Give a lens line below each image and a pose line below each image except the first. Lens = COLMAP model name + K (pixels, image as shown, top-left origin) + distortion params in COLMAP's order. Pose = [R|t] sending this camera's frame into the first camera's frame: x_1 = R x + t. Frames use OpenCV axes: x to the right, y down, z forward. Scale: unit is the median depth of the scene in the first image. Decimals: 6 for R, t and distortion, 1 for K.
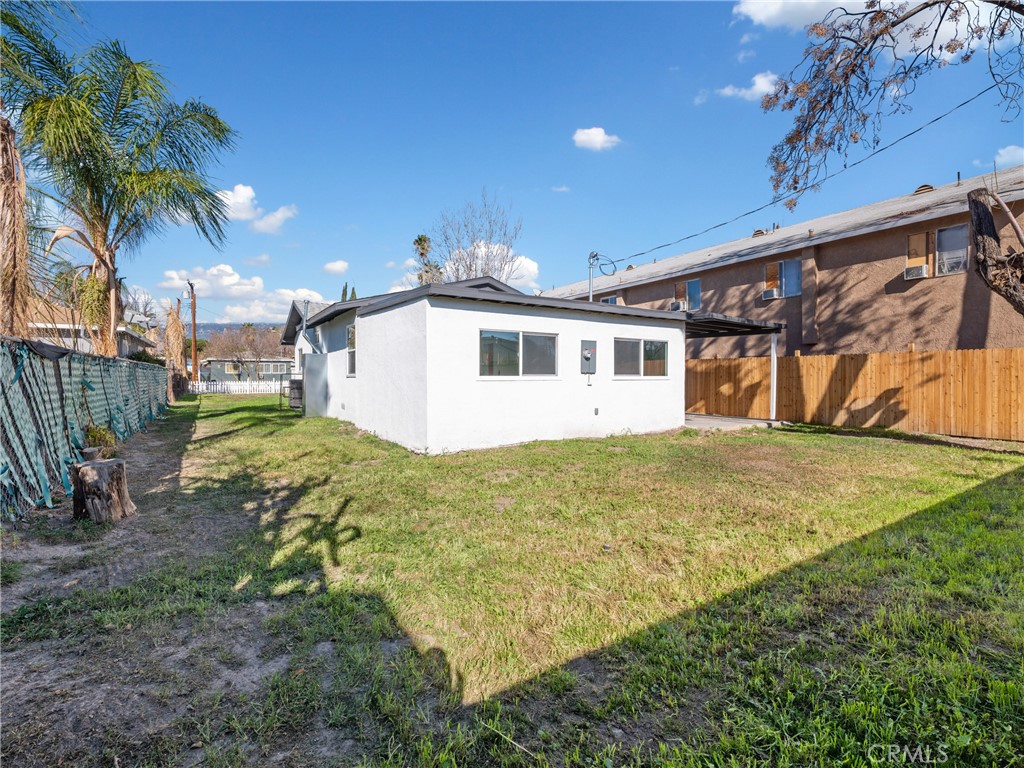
lens RADIAL K [[469.5, 0, 508.3], [0, 469.5, 382.5], [0, 0, 1]] dist [-0.002605, 0.001031]
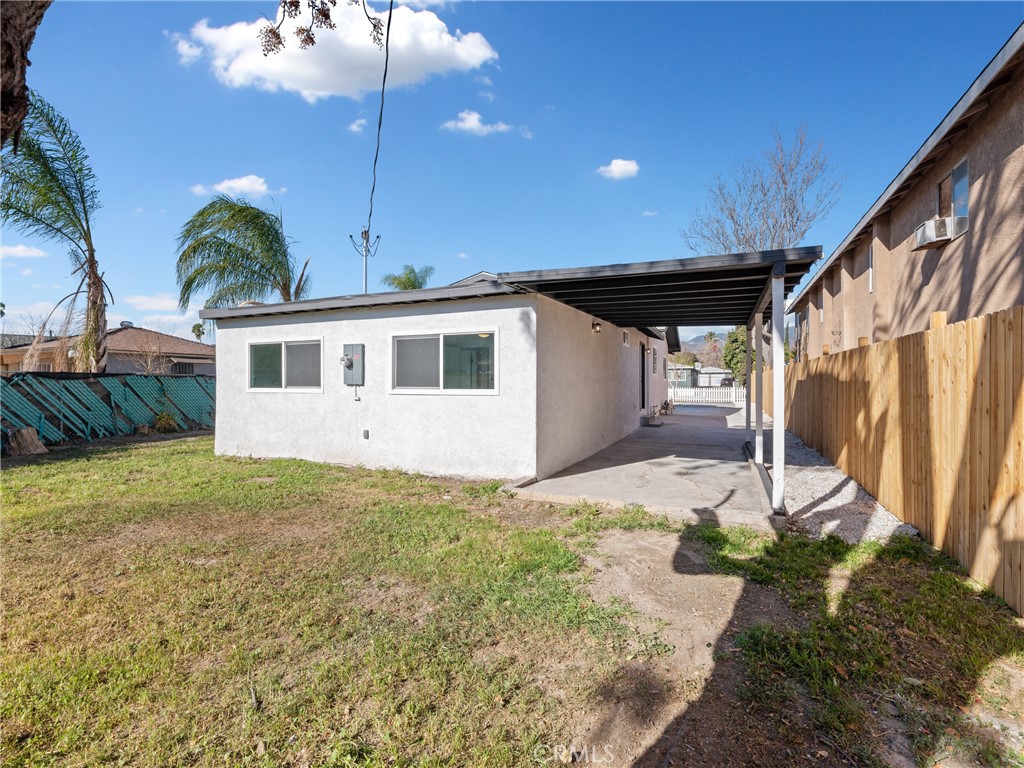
lens RADIAL K [[469.5, 0, 509.5], [0, 469.5, 384.6], [0, 0, 1]] dist [-0.002605, 0.001031]
pose [[0.537964, 0.005531, -0.842949, 0.951426], [-0.007205, 0.999972, 0.001963, -0.022994], [0.842937, 0.005018, 0.537989, 0.770112]]
